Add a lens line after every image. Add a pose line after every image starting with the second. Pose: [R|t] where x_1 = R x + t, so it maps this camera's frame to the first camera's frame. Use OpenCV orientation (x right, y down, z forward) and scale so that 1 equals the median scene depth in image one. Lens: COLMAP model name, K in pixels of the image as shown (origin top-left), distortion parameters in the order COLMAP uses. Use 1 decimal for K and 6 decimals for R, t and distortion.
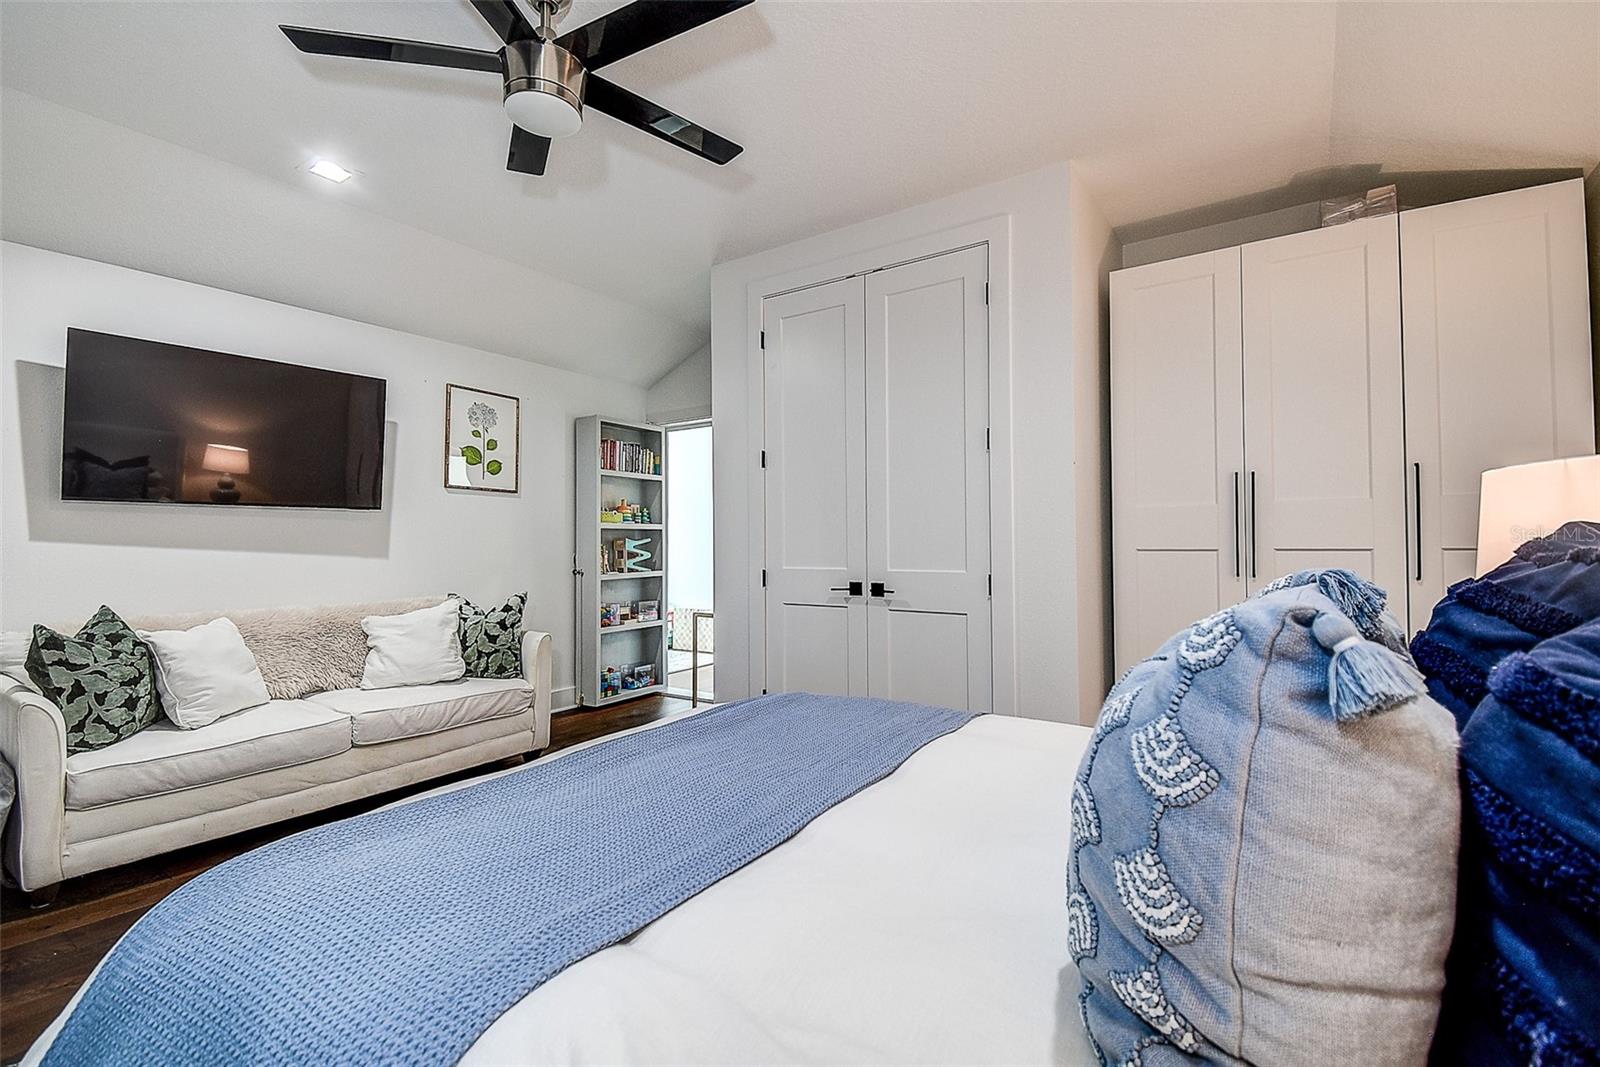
lens RADIAL K [[735.0, 0, 797.2], [0, 735.0, 530.0], [0, 0, 1]] dist [0.015546, -0.018406]
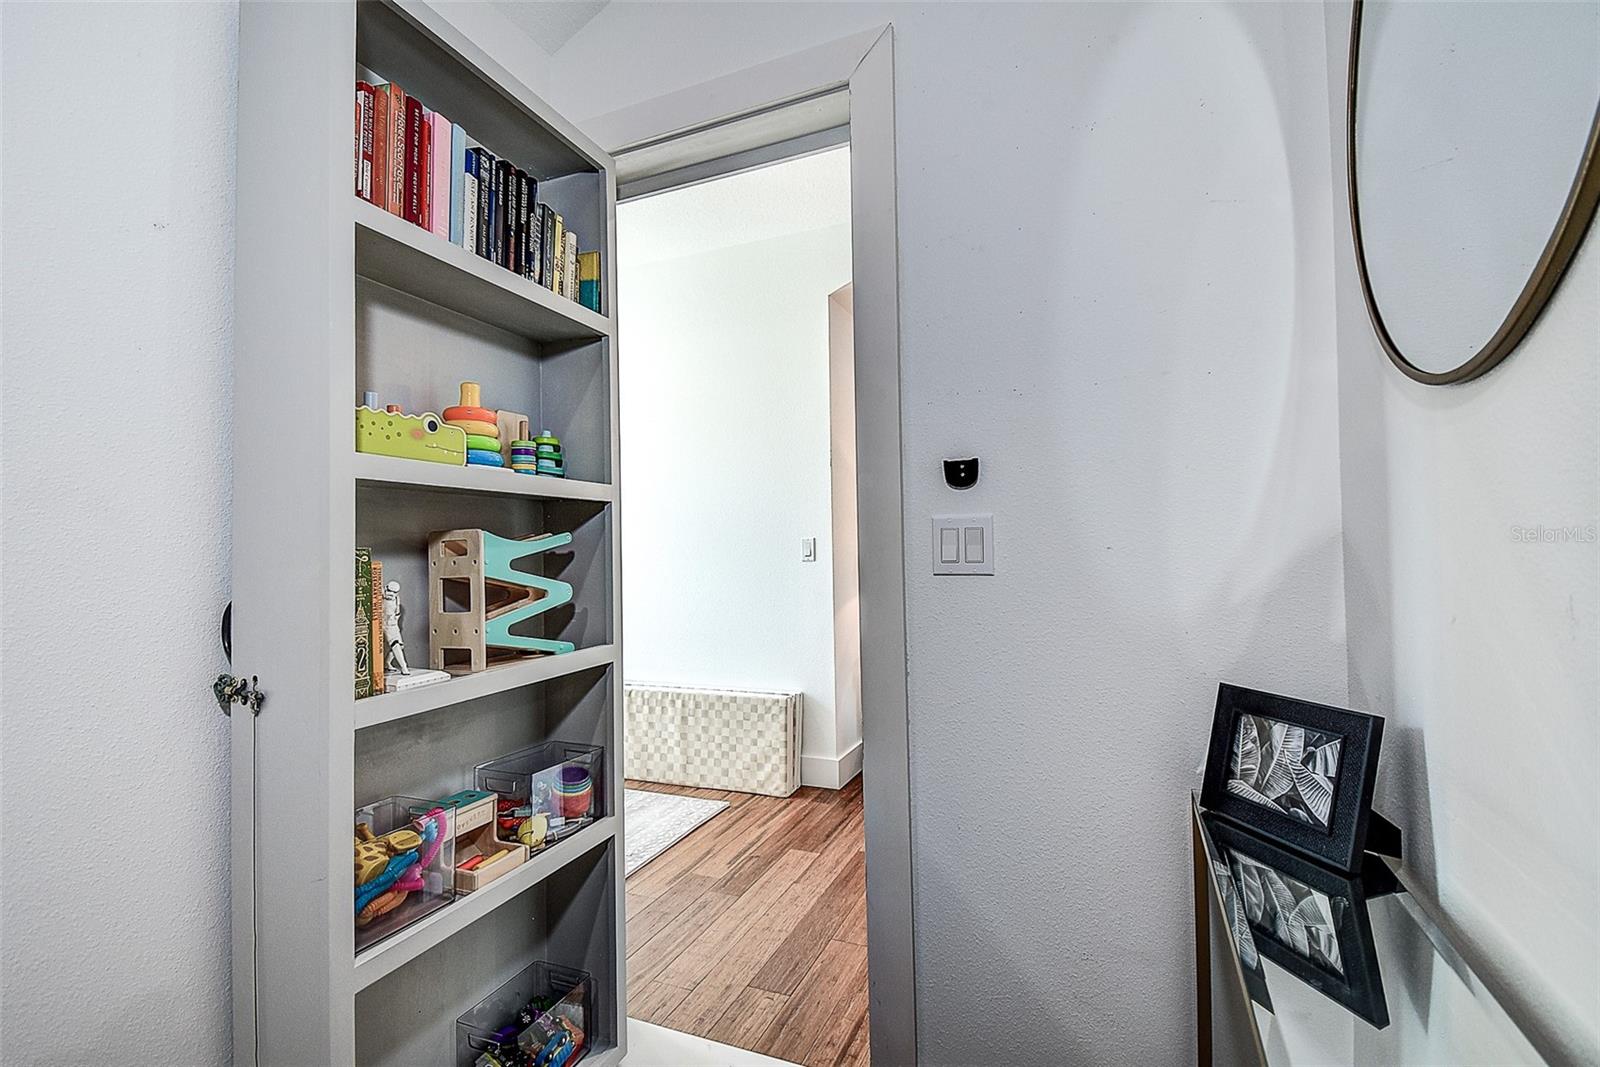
lens RADIAL K [[735.0, 0, 799.9], [0, 735.0, 543.1], [0, 0, 1]] dist [0.015546, -0.018406]
pose [[0.976821, -0.003083, 0.214037, -0.175689], [0.003964, 0.999985, -0.003688, 0.017558], [-0.214023, 0.004451, 0.976819, 0.716522]]
